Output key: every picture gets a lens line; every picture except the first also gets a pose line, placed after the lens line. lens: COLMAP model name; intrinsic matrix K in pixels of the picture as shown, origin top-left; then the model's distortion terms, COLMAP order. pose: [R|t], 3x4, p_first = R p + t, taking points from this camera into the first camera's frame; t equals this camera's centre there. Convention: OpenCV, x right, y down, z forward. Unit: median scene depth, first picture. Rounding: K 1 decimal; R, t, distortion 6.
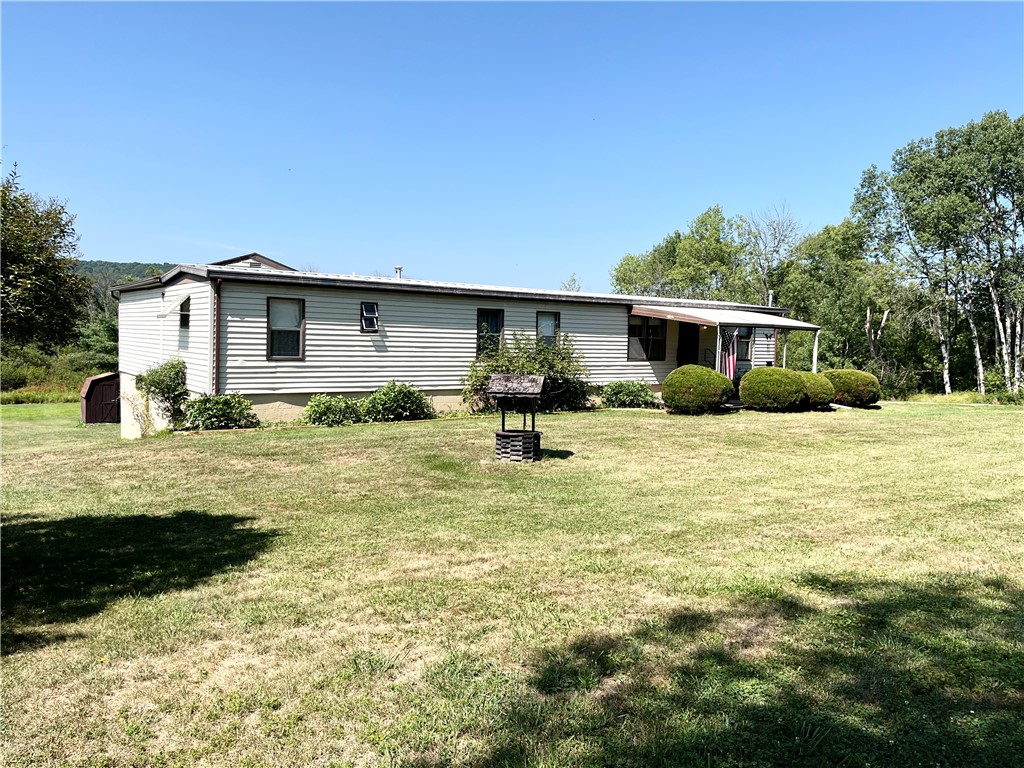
lens RADIAL K [[773.4, 0, 515.8], [0, 773.4, 384.5], [0, 0, 1]] dist [0.057747, -0.079466]
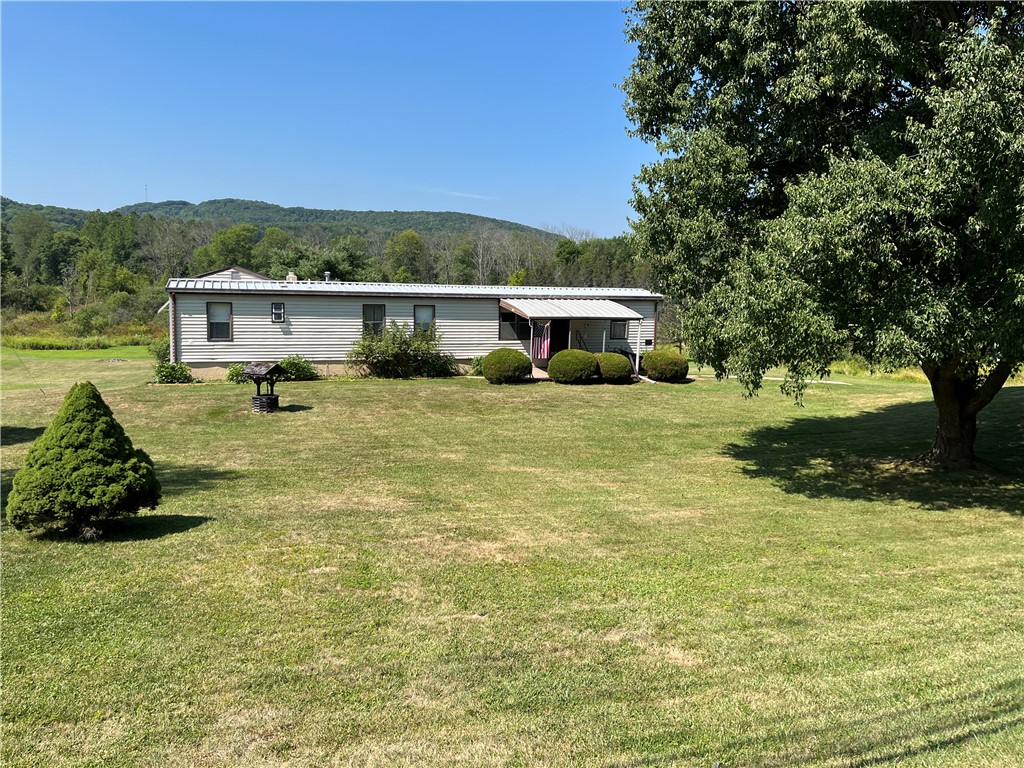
lens RADIAL K [[773.4, 0, 508.1], [0, 773.4, 384.9], [0, 0, 1]] dist [0.057747, -0.079466]
pose [[0.958395, 0.042063, -0.282329, 0.690250], [-0.020405, 0.996649, 0.079217, -0.075578], [0.284715, -0.070160, 0.956041, -0.353965]]
